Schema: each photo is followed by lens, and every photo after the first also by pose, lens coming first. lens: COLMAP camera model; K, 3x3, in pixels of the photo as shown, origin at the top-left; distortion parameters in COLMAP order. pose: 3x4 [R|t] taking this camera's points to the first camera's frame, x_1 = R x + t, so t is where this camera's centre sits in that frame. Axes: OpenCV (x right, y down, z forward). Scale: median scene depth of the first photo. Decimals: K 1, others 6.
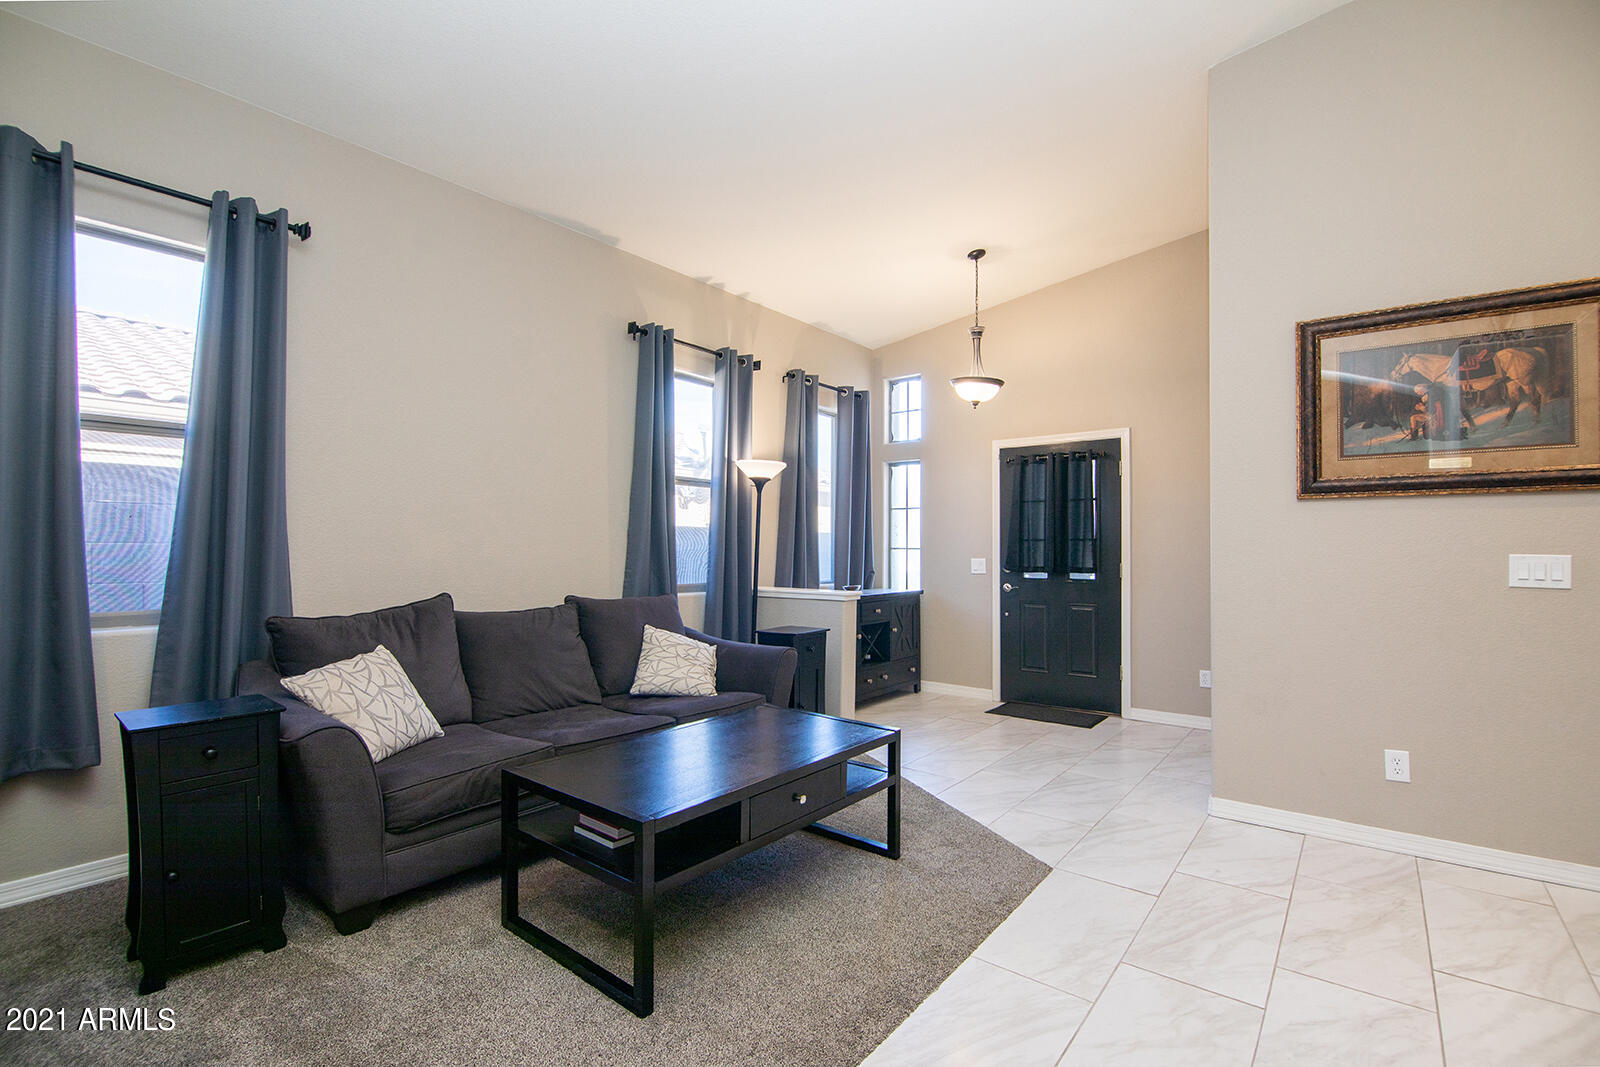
lens RADIAL K [[724.3, 0, 792.2], [0, 724.3, 540.7], [0, 0, 1]] dist [-0.001183, -0.011024]
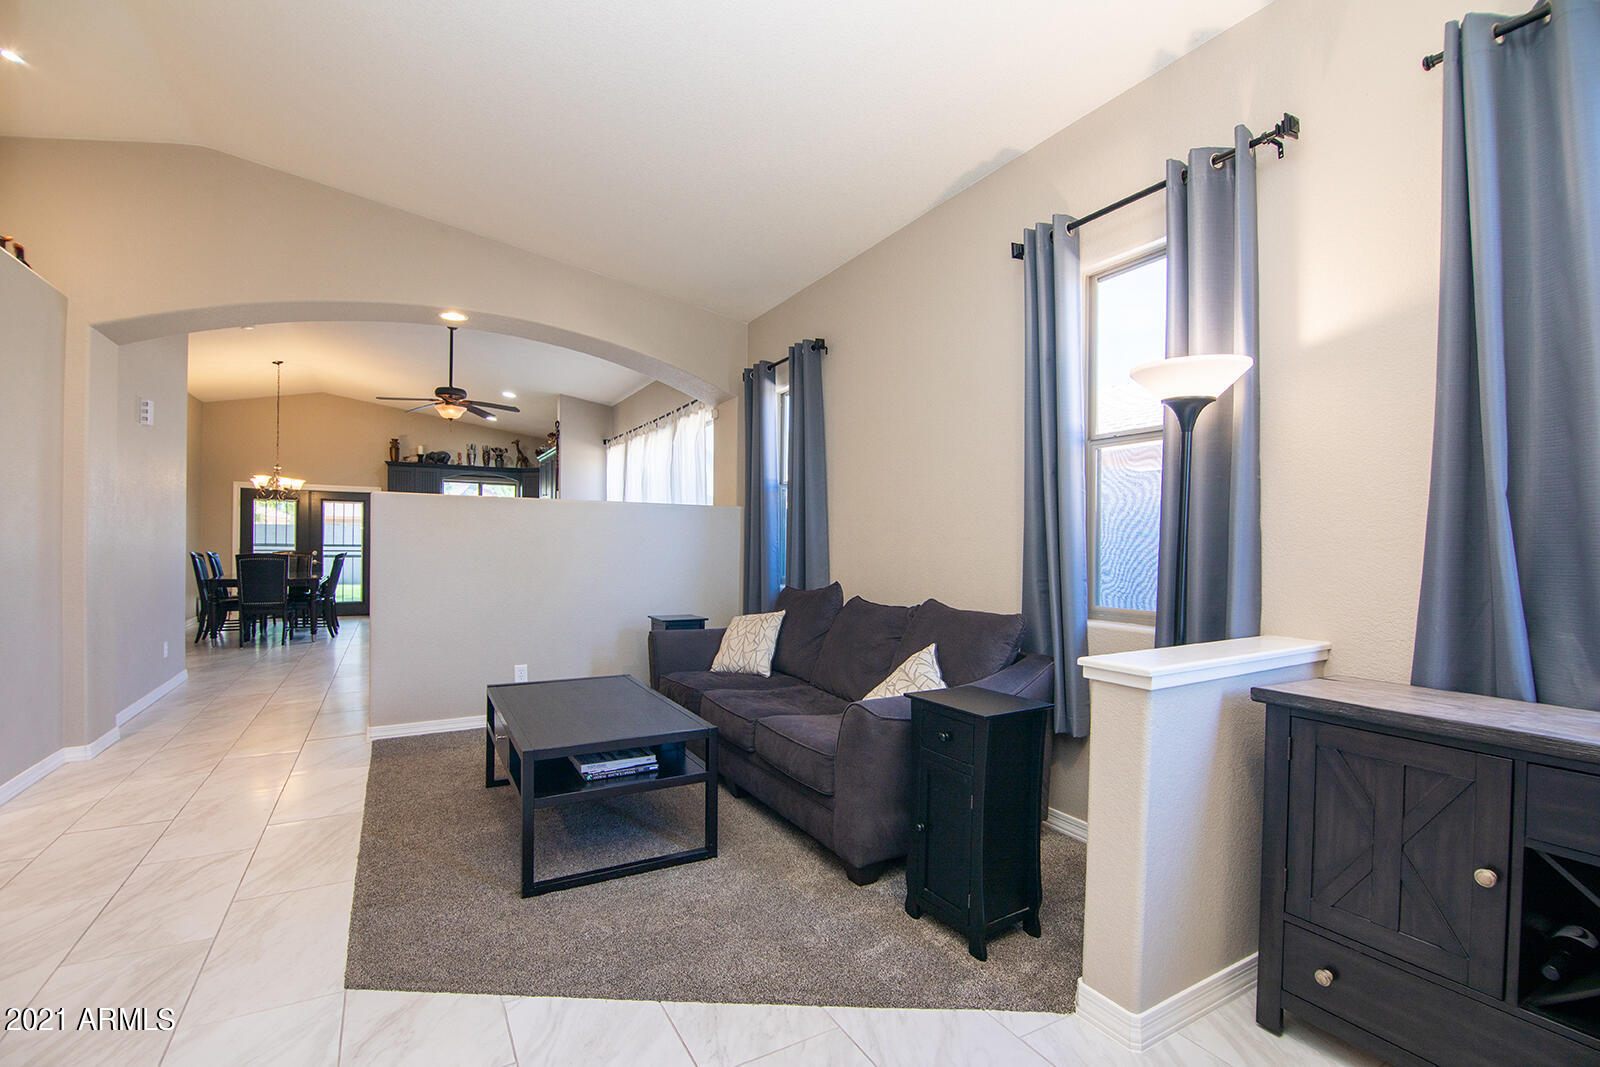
lens RADIAL K [[718.7, 0, 804.2], [0, 718.7, 538.8], [0, 0, 1]] dist [-0.000988, -0.011897]
pose [[-0.367238, -0.013822, -0.930024, 0.764777], [0.001328, 0.999881, -0.015384, 0.018754], [0.930126, -0.006884, -0.367175, 1.504827]]
